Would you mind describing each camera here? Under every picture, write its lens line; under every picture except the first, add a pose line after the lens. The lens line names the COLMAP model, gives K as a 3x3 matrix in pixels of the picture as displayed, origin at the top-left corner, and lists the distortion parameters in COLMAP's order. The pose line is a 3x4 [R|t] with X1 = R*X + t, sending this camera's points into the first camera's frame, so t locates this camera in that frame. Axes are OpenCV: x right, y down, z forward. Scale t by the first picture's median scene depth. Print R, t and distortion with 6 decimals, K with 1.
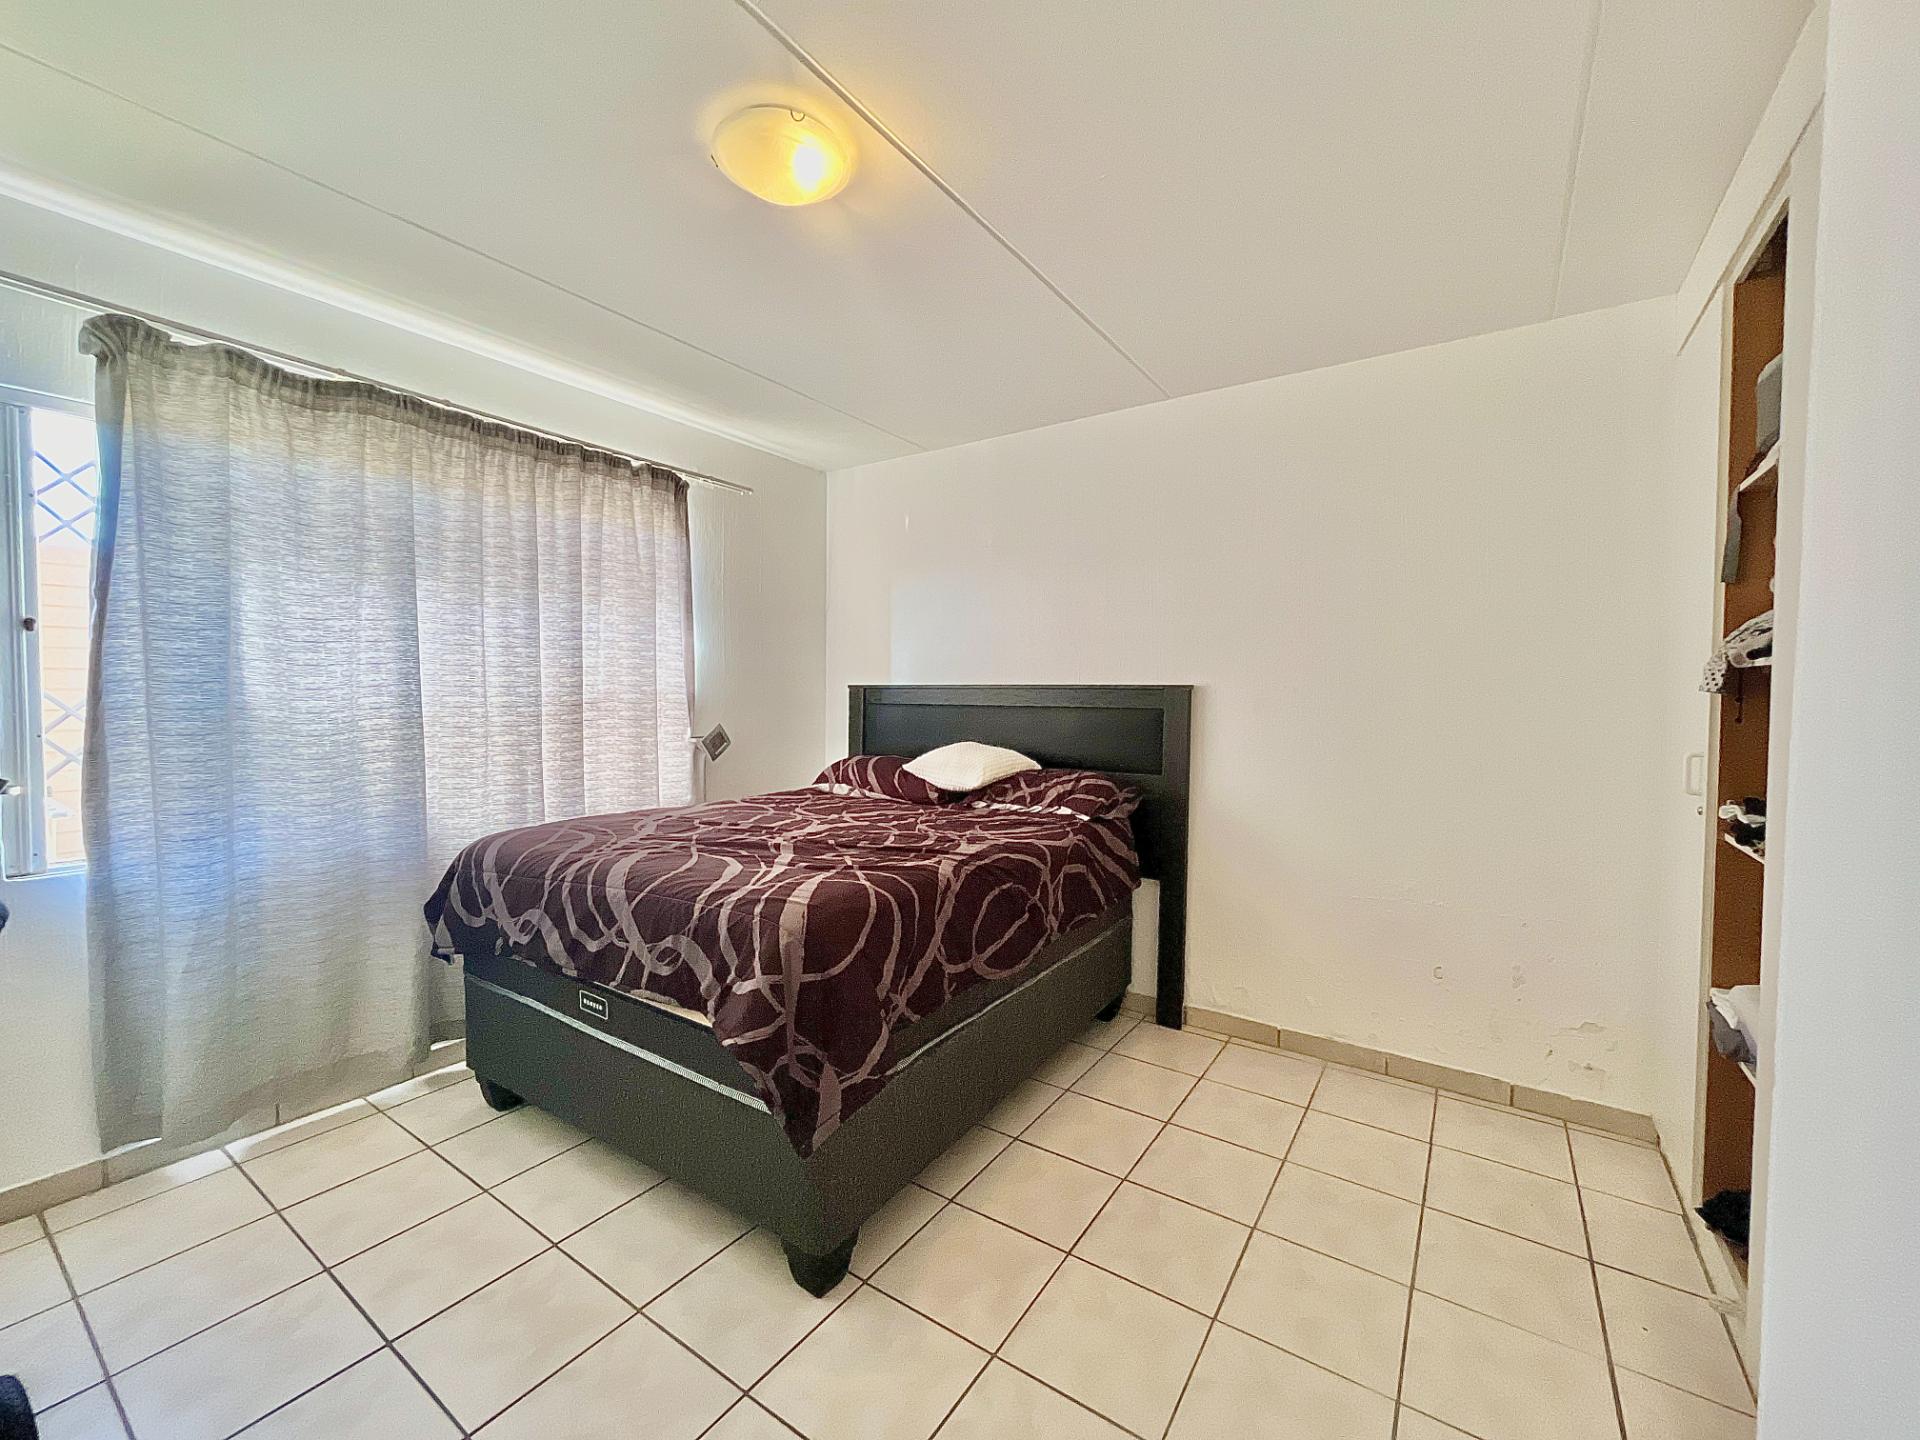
lens RADIAL K [[774.6, 0, 954.5], [0, 774.6, 717.9], [0, 0, 1]] dist [-0.002668, -0.000085]
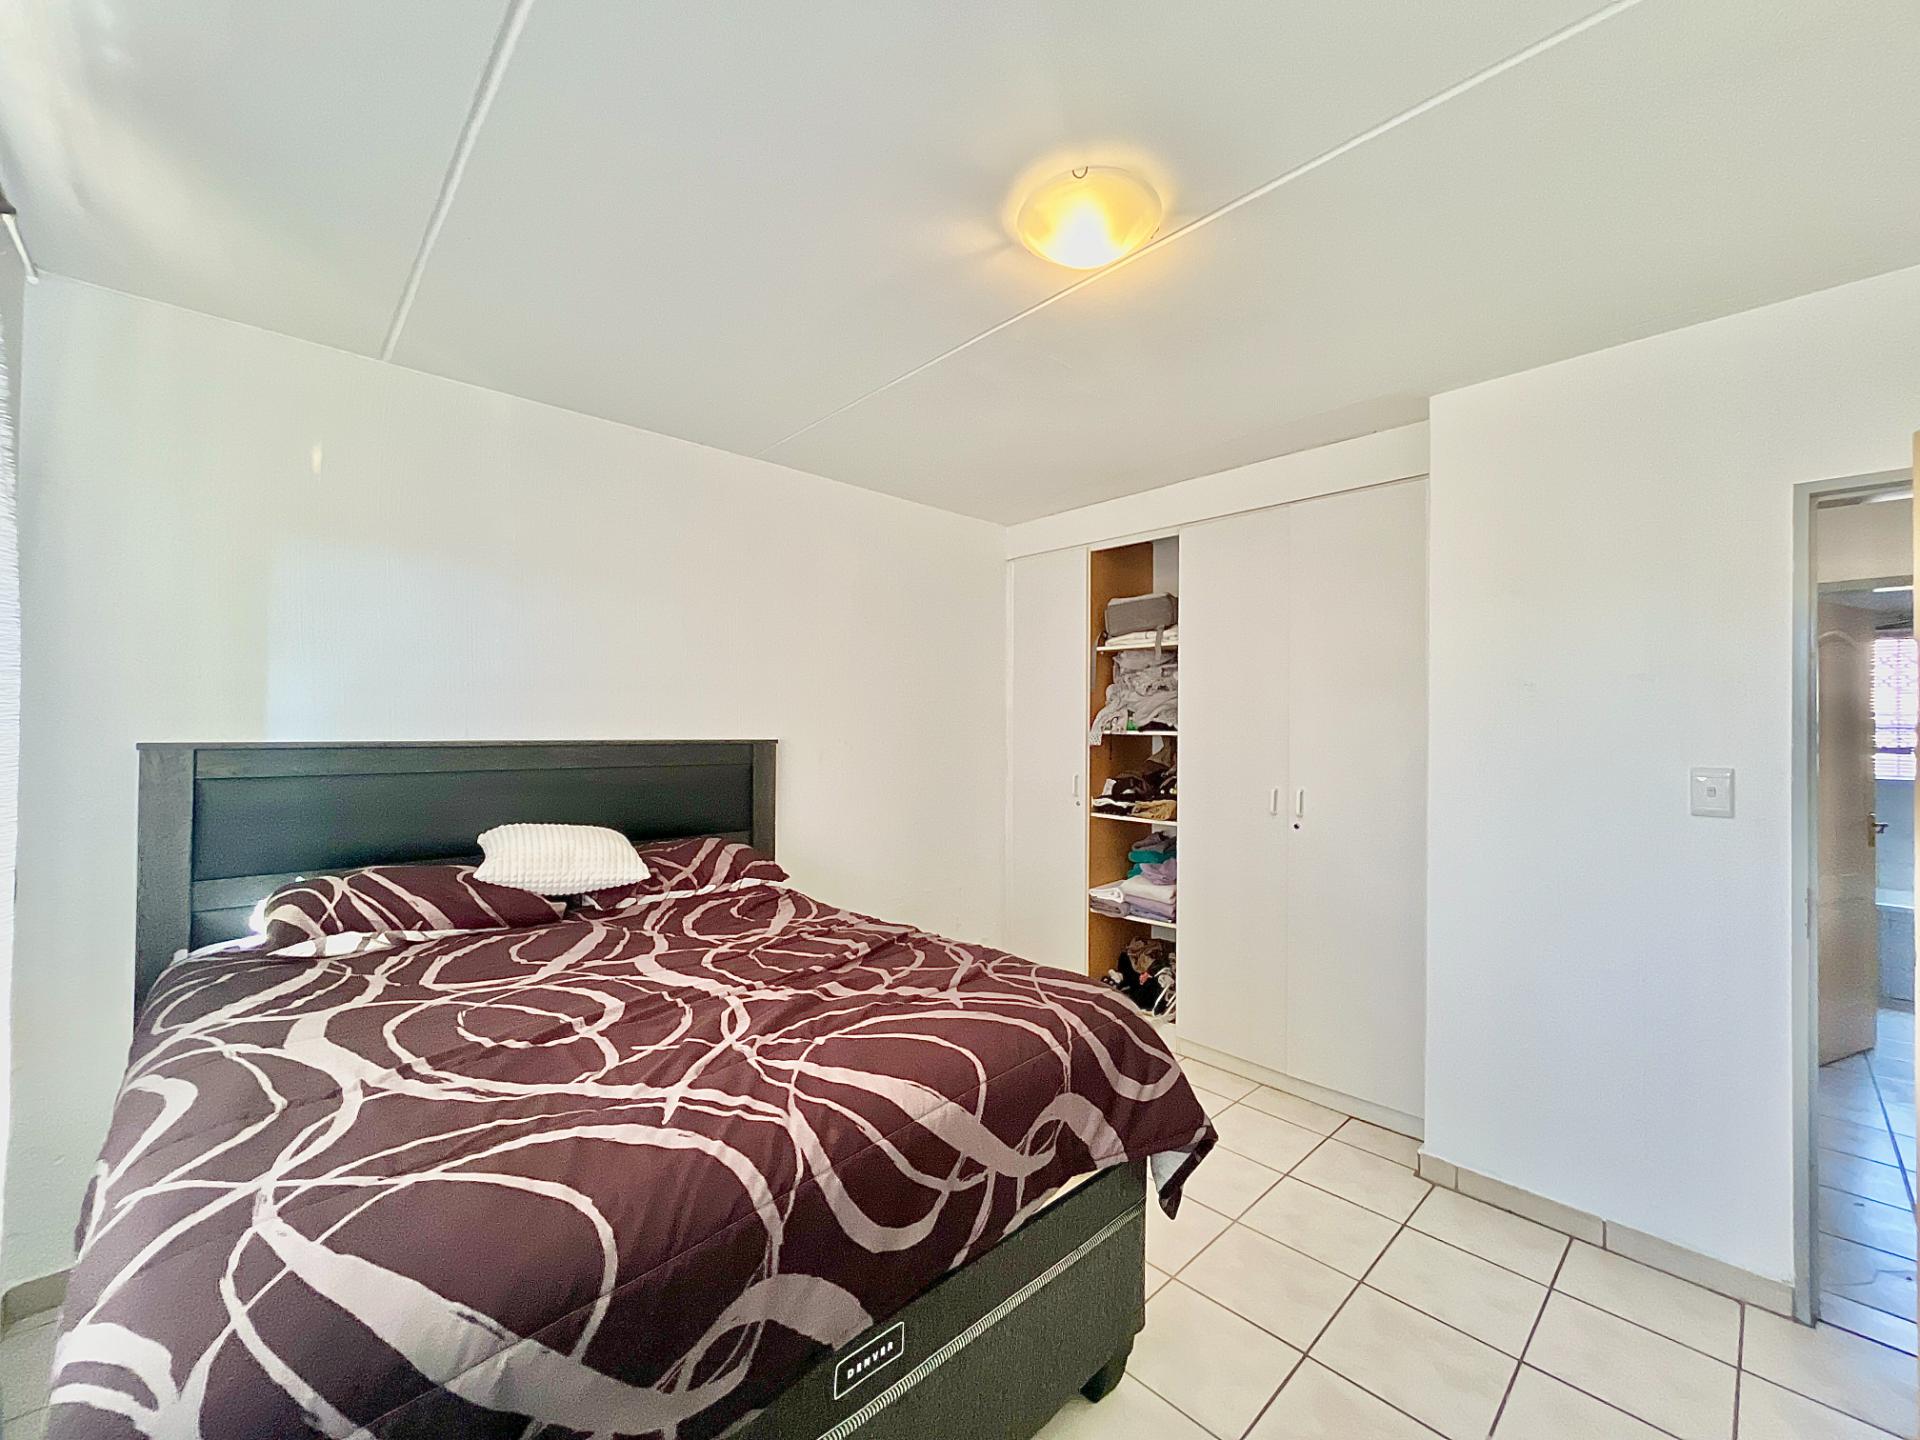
lens RADIAL K [[774.6, 0, 954.5], [0, 774.6, 717.9], [0, 0, 1]] dist [-0.002668, -0.000085]
pose [[0.220398, 0.003680, 0.975403, -1.008289], [0.027338, 0.999577, -0.009948, -0.083445], [-0.975027, 0.028859, 0.220204, 0.815246]]
